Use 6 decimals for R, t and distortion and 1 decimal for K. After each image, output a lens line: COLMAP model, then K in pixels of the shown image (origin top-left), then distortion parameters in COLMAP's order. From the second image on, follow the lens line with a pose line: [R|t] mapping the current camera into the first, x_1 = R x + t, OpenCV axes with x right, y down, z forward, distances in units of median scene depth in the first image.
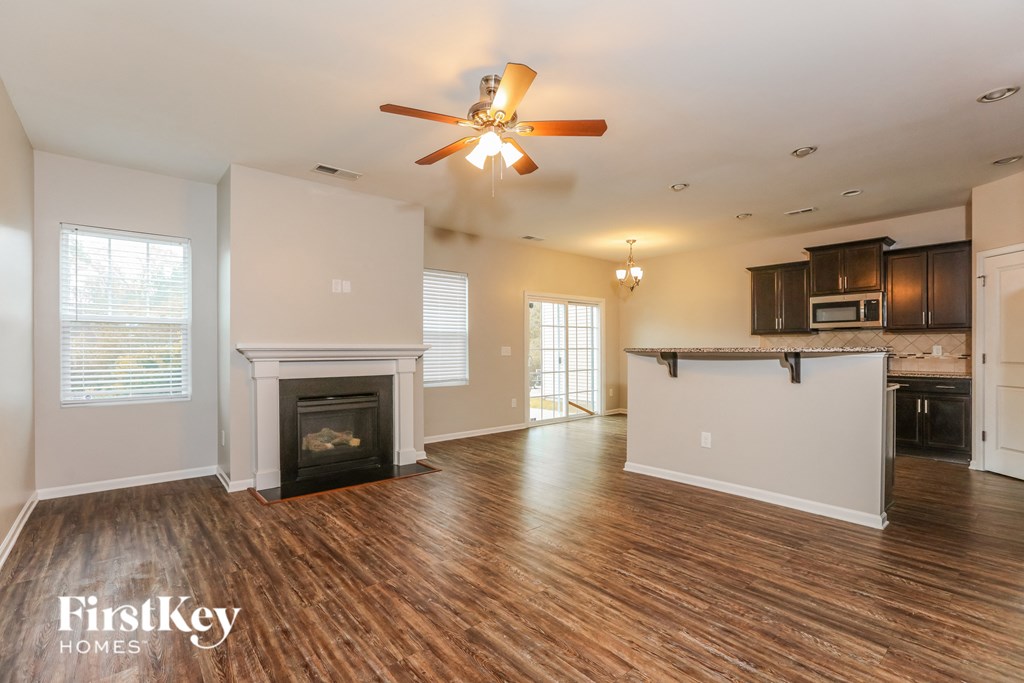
lens RADIAL K [[457.2, 0, 519.6], [0, 457.2, 347.0], [0, 0, 1]] dist [-0.029376, 0.006261]
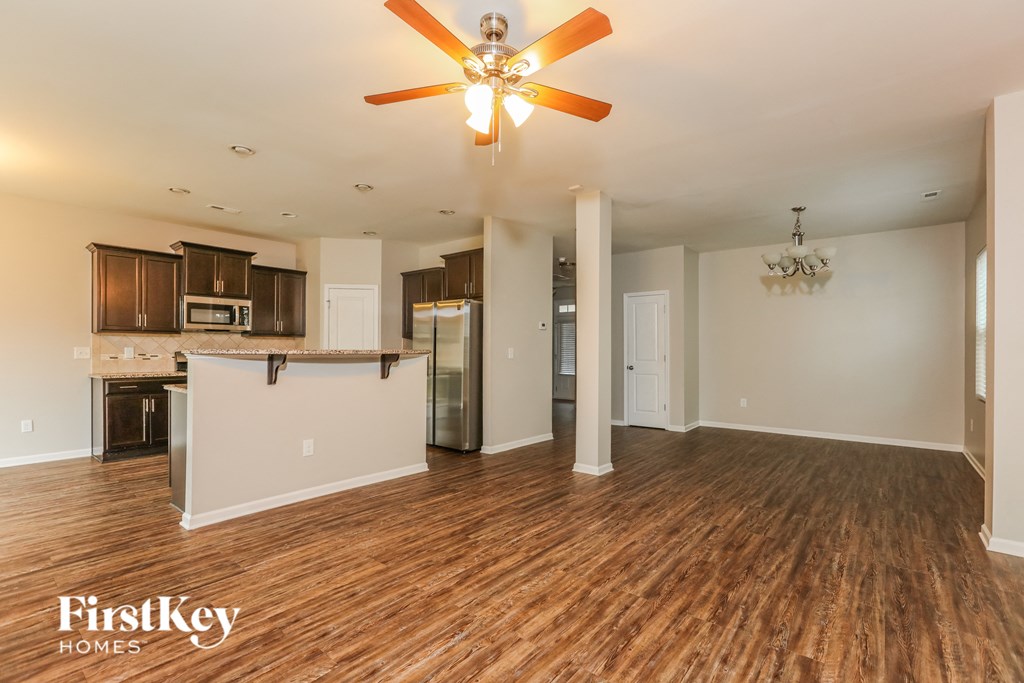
lens RADIAL K [[457.2, 0, 510.8], [0, 457.2, 334.1], [0, 0, 1]] dist [-0.029376, 0.006261]
pose [[-0.151464, 0.041744, 0.987581, -0.683611], [-0.006896, 0.999039, -0.043286, 0.011166], [-0.988439, -0.013366, -0.151031, 0.858625]]
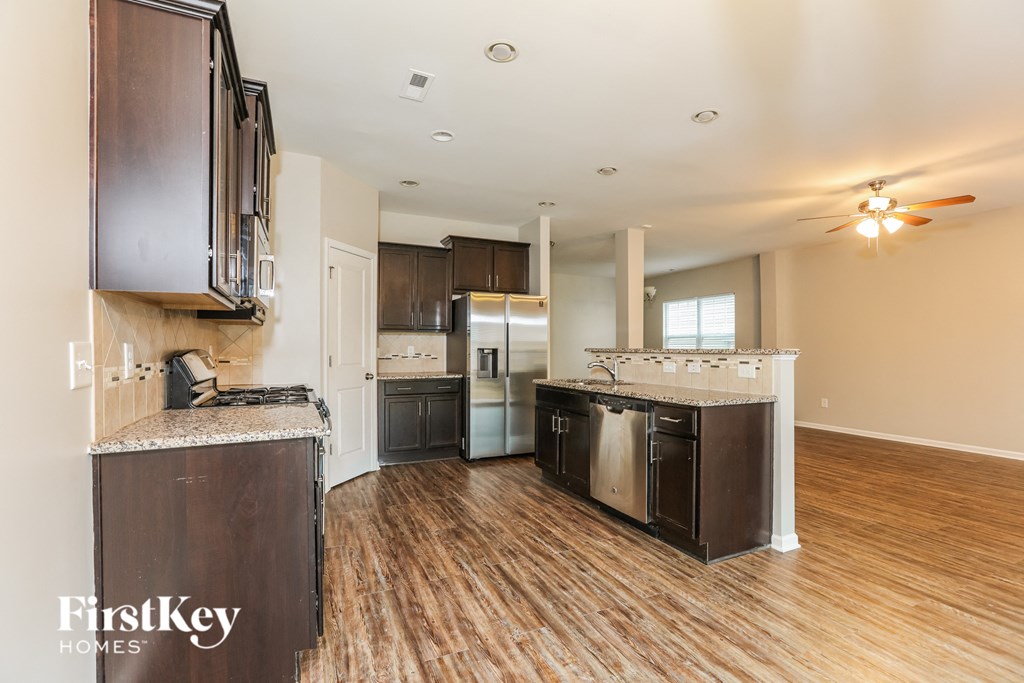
lens RADIAL K [[457.2, 0, 492.9], [0, 457.2, 351.4], [0, 0, 1]] dist [-0.029376, 0.006261]
pose [[-0.944479, -0.005242, 0.328531, 0.564685], [-0.004919, 0.999986, 0.001813, 0.004585], [-0.328536, 0.000096, -0.944491, 2.316233]]
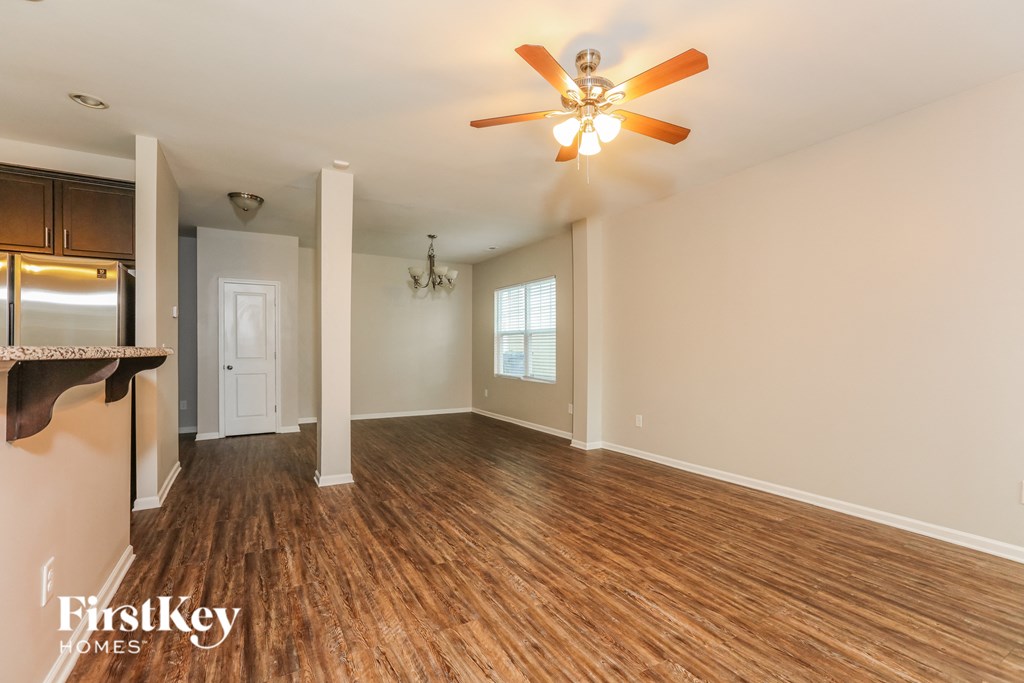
lens RADIAL K [[457.2, 0, 504.3], [0, 457.2, 345.6], [0, 0, 1]] dist [-0.029376, 0.006261]
pose [[-0.976756, 0.001894, 0.214348, -0.070962], [-0.000410, 0.999943, -0.010707, 0.005291], [-0.214356, -0.010546, -0.976699, 1.517787]]
